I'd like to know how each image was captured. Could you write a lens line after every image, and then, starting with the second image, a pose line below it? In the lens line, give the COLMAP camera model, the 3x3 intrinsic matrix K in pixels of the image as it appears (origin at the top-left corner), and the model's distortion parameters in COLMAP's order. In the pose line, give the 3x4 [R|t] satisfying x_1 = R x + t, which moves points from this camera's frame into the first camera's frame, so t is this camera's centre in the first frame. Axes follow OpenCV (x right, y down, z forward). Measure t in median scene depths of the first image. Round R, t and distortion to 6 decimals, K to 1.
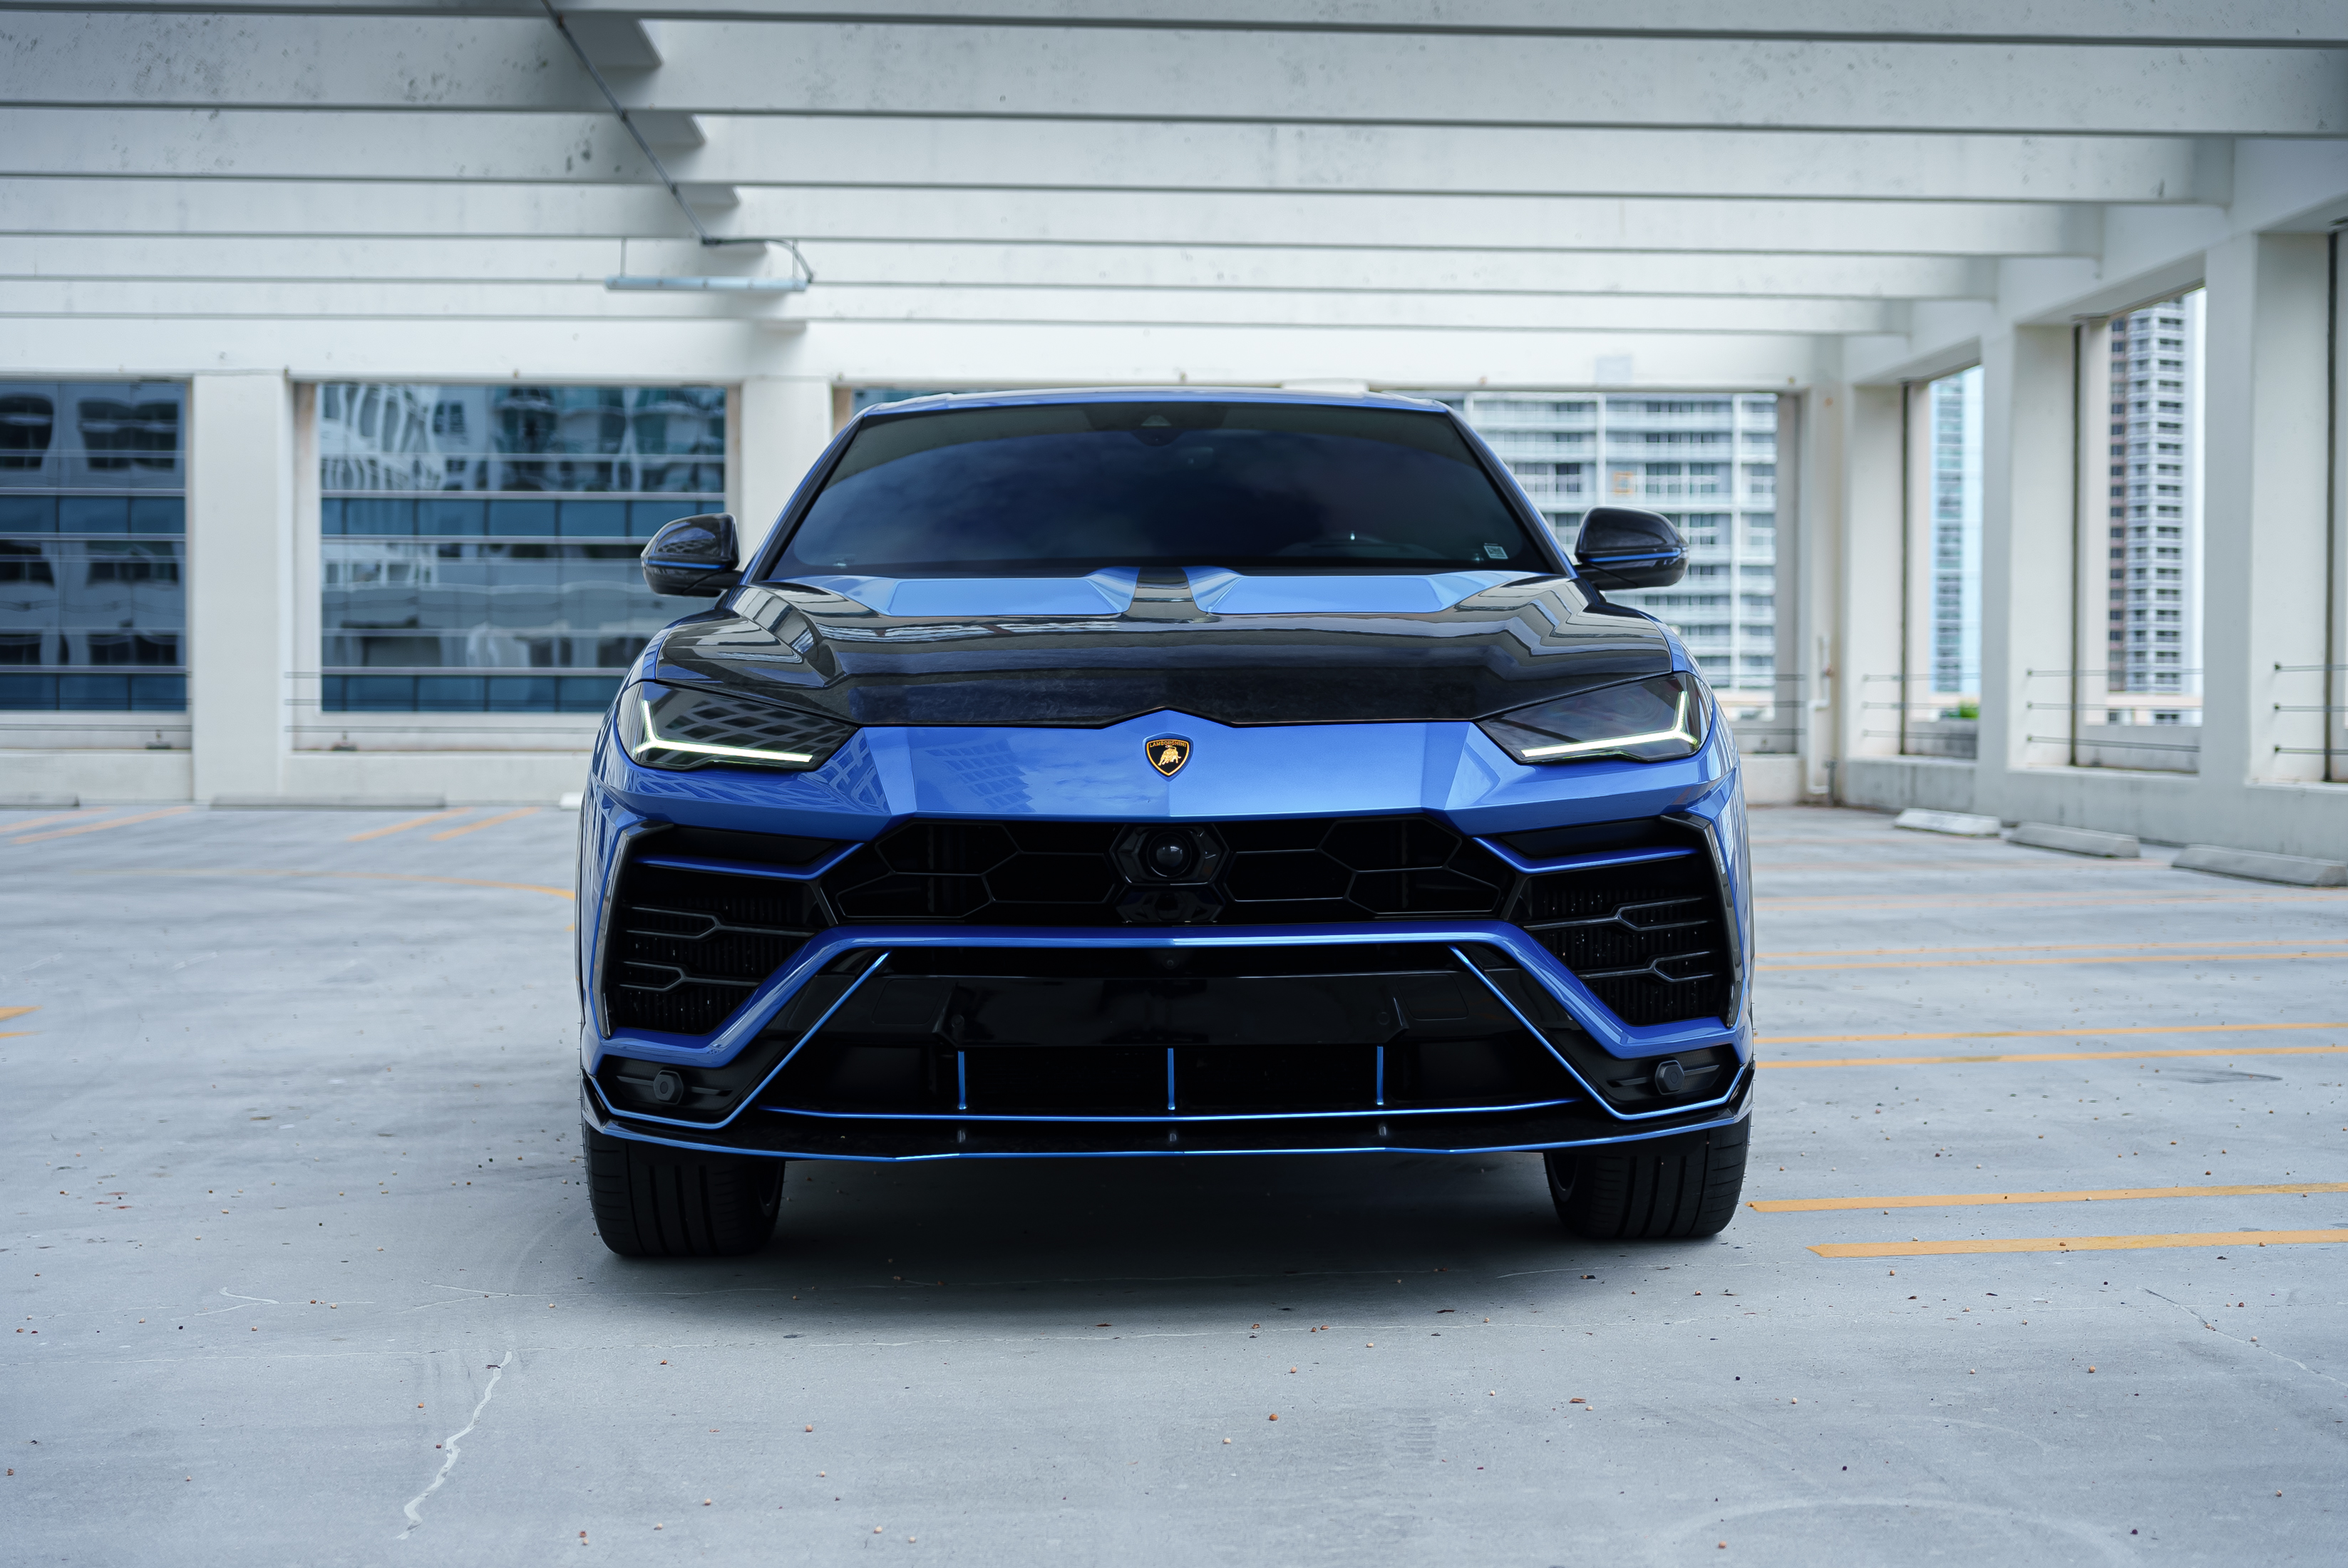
lens RADIAL K [[3186.2, 0, 1137.8], [0, 3186.2, 793.9], [0, 0, 1]] dist [0.016740, 0.013983]
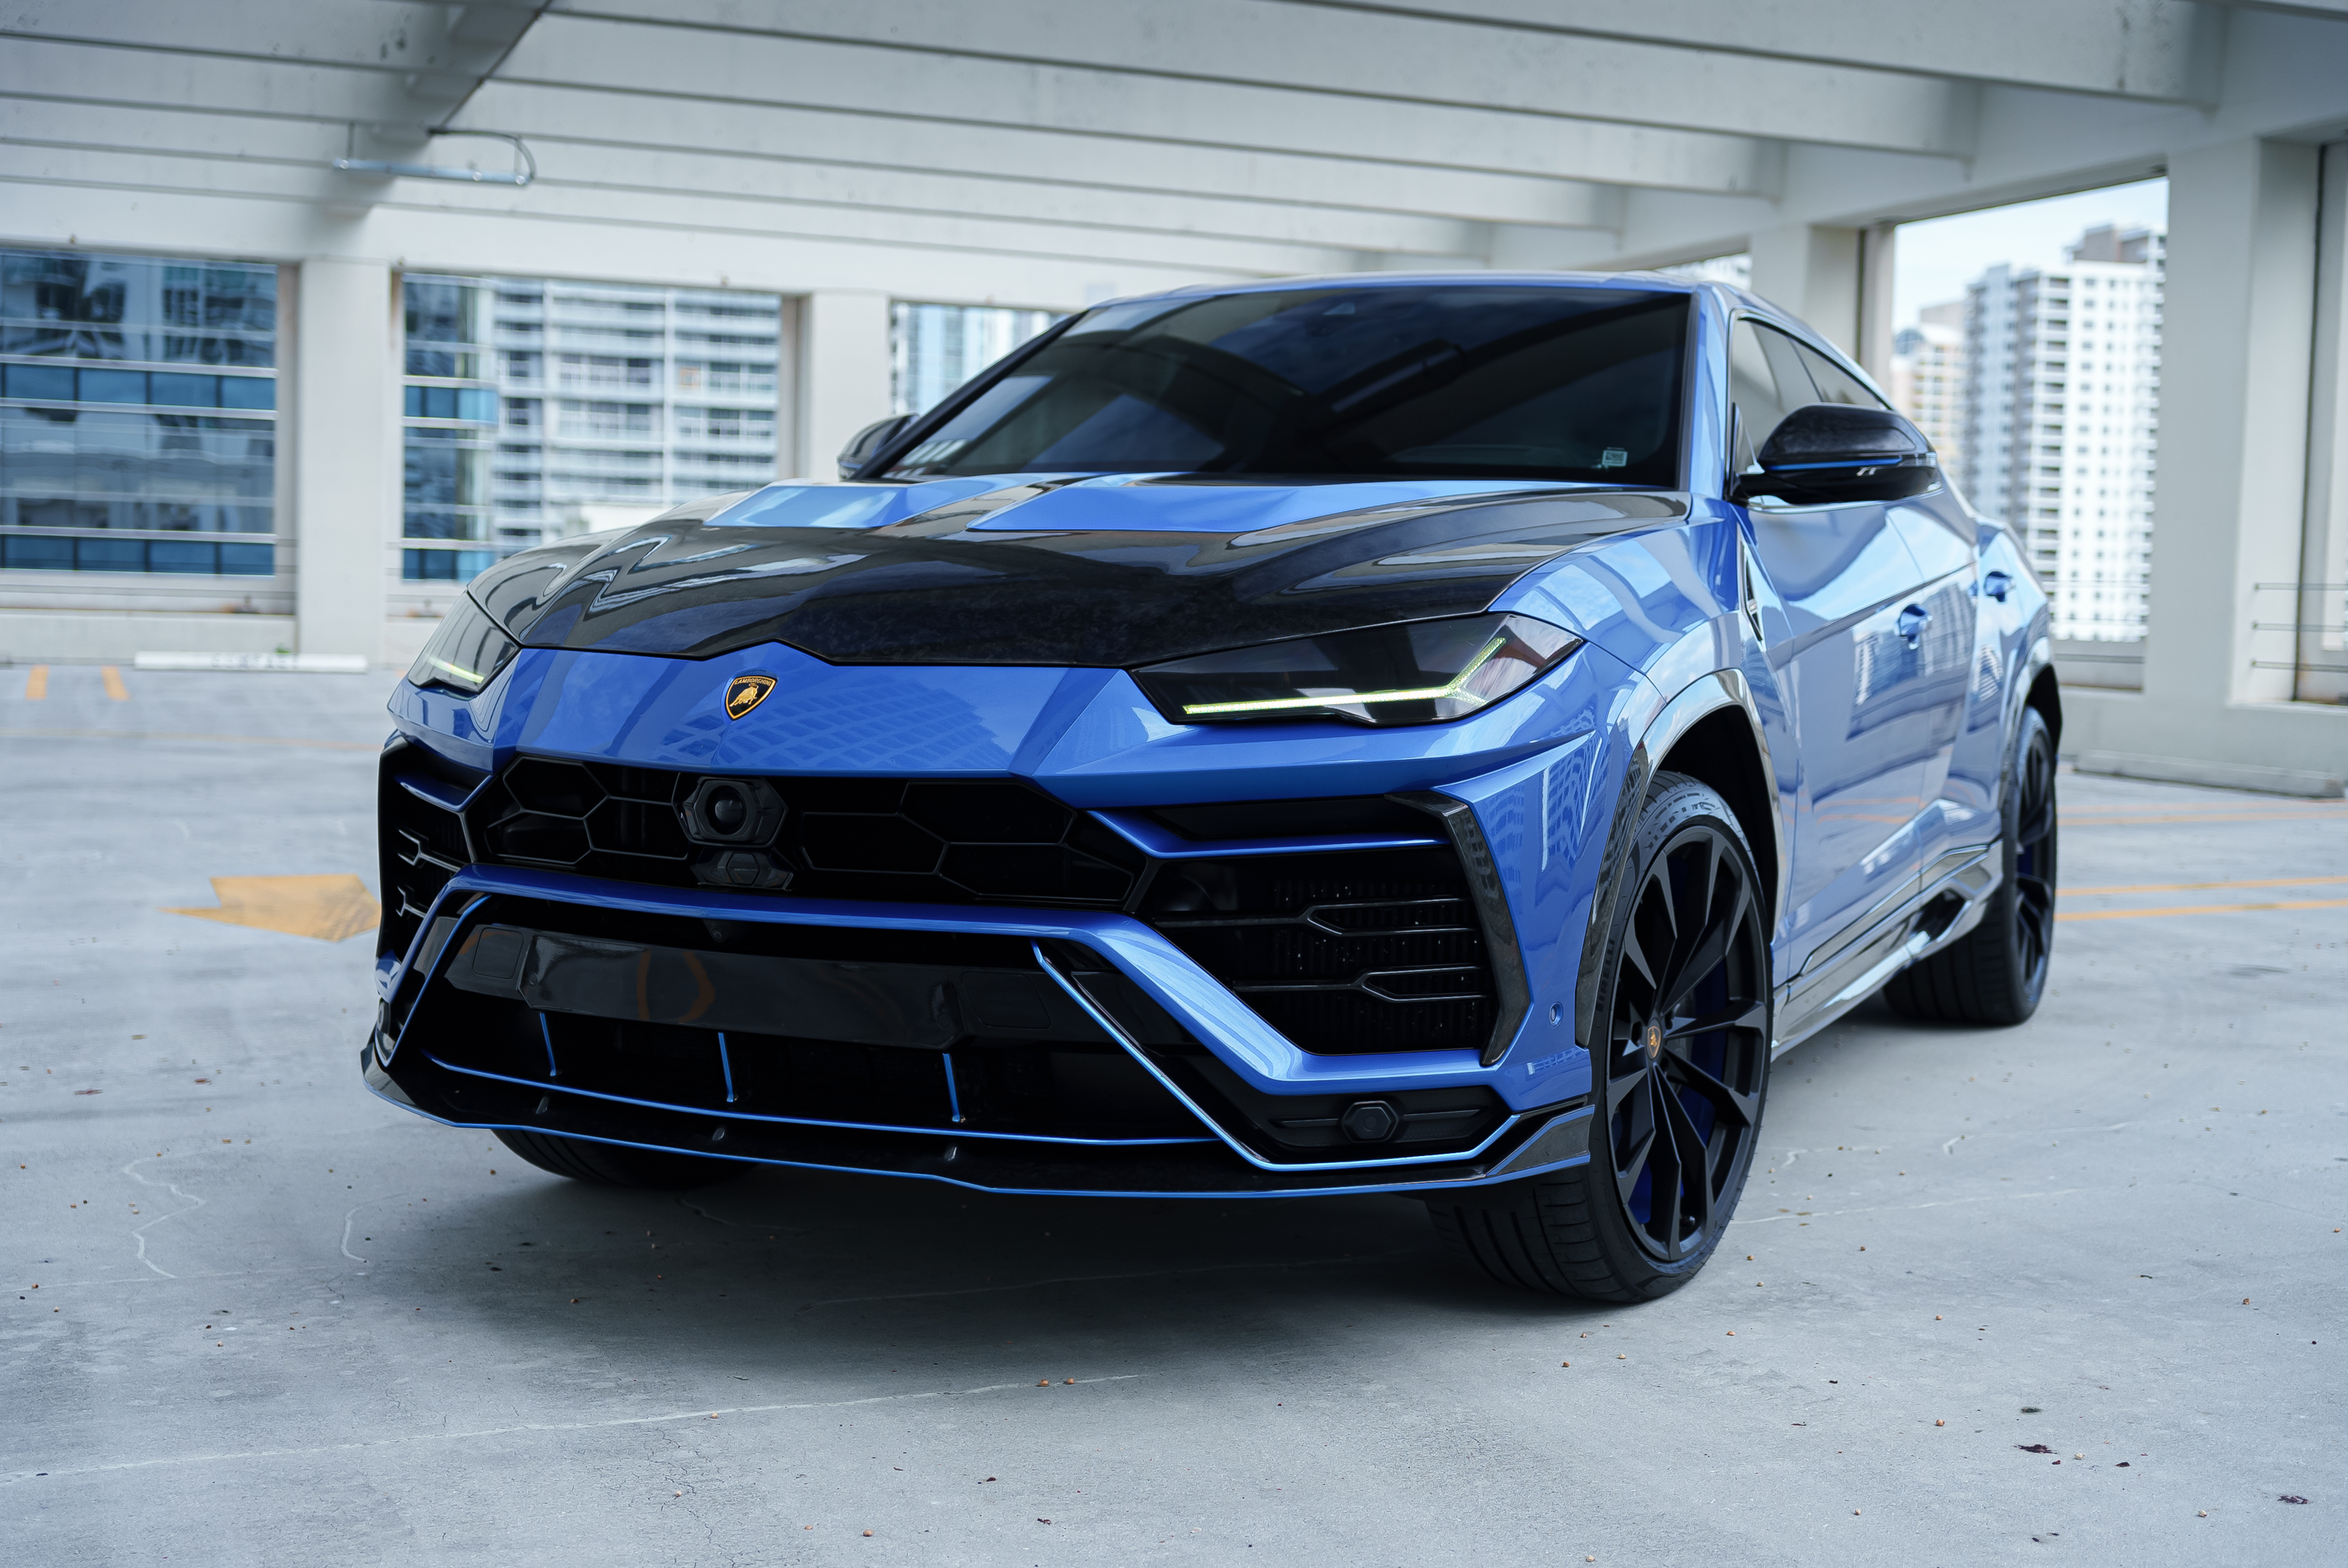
lens RADIAL K [[2848.8, 0, 1174.0], [0, 2848.8, 784.0], [0, 0, 1]] dist [0.009248, -0.003186]
pose [[0.947025, 0.001898, 0.321155, -0.153070], [-0.015964, 0.999025, 0.041168, -0.001552], [-0.320764, -0.044114, 0.946131, 0.021675]]
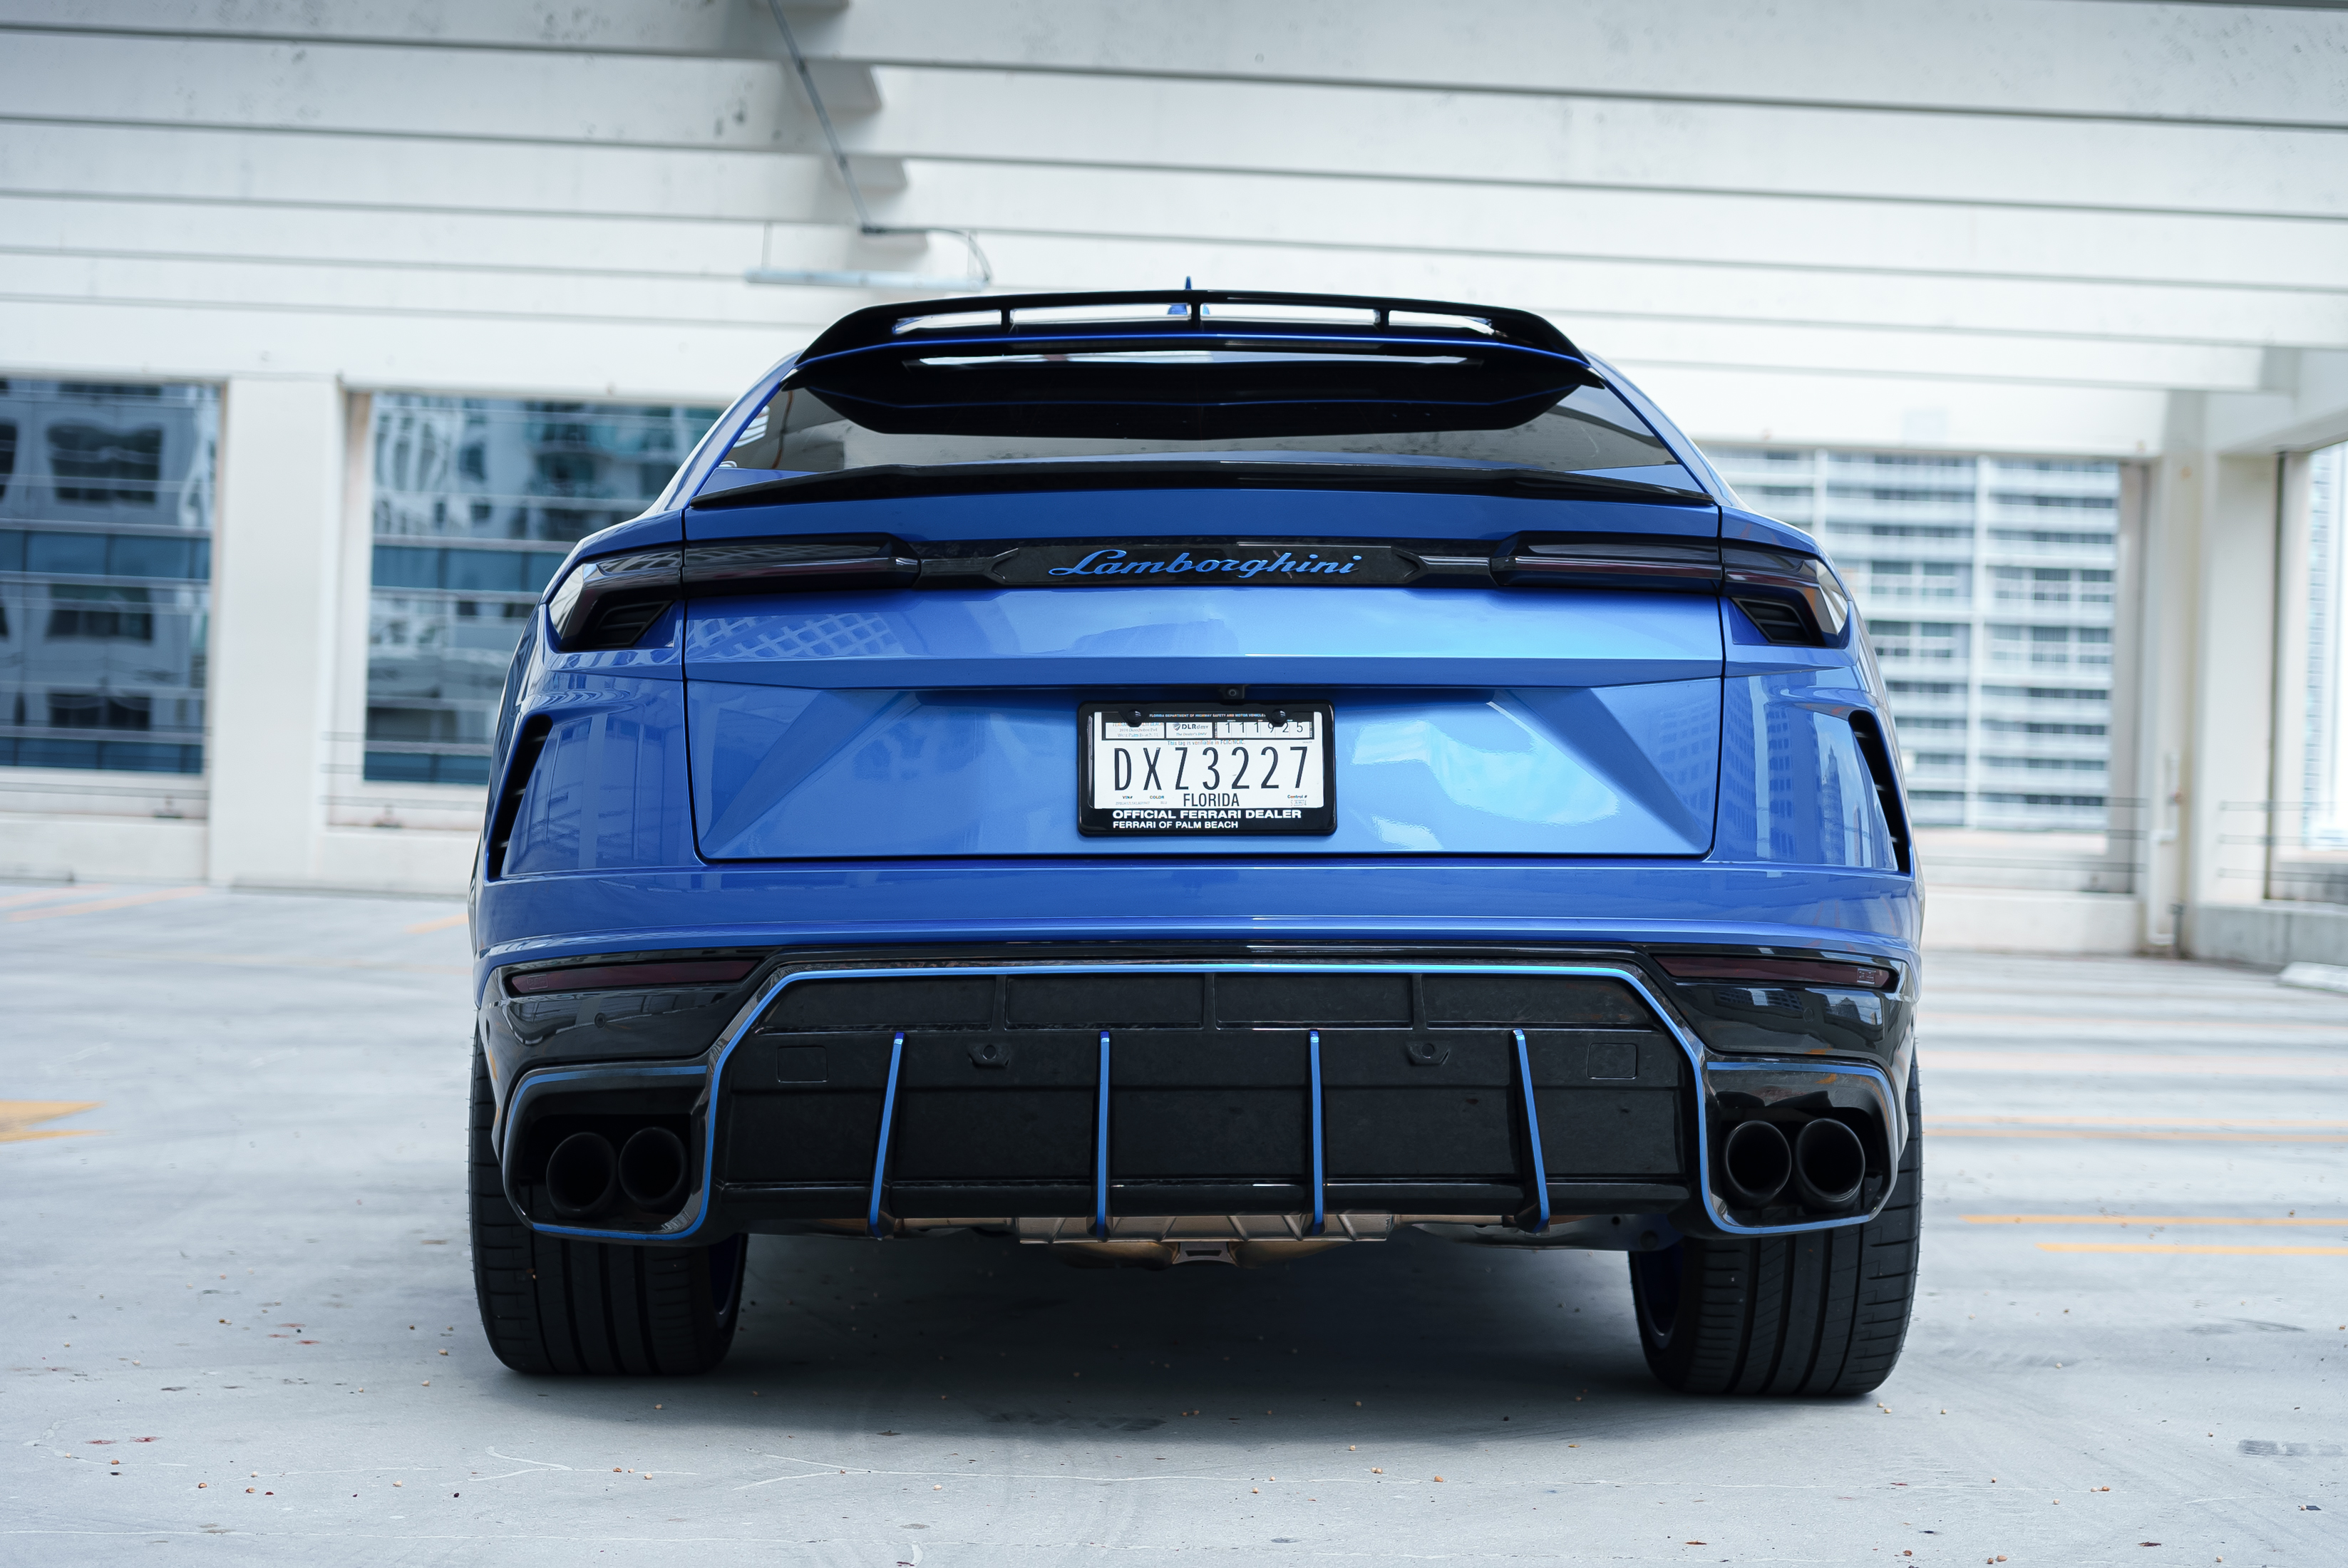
lens RADIAL K [[3759.4, 0, 1170.6], [0, 3759.4, 756.1], [0, 0, 1]] dist [0.000339, 0.115322]
pose [[0.999089, 0.035382, -0.023843, -0.021337], [-0.036435, 0.998310, -0.045269, 0.004864], [0.022201, 0.046097, 0.998690, 0.019387]]
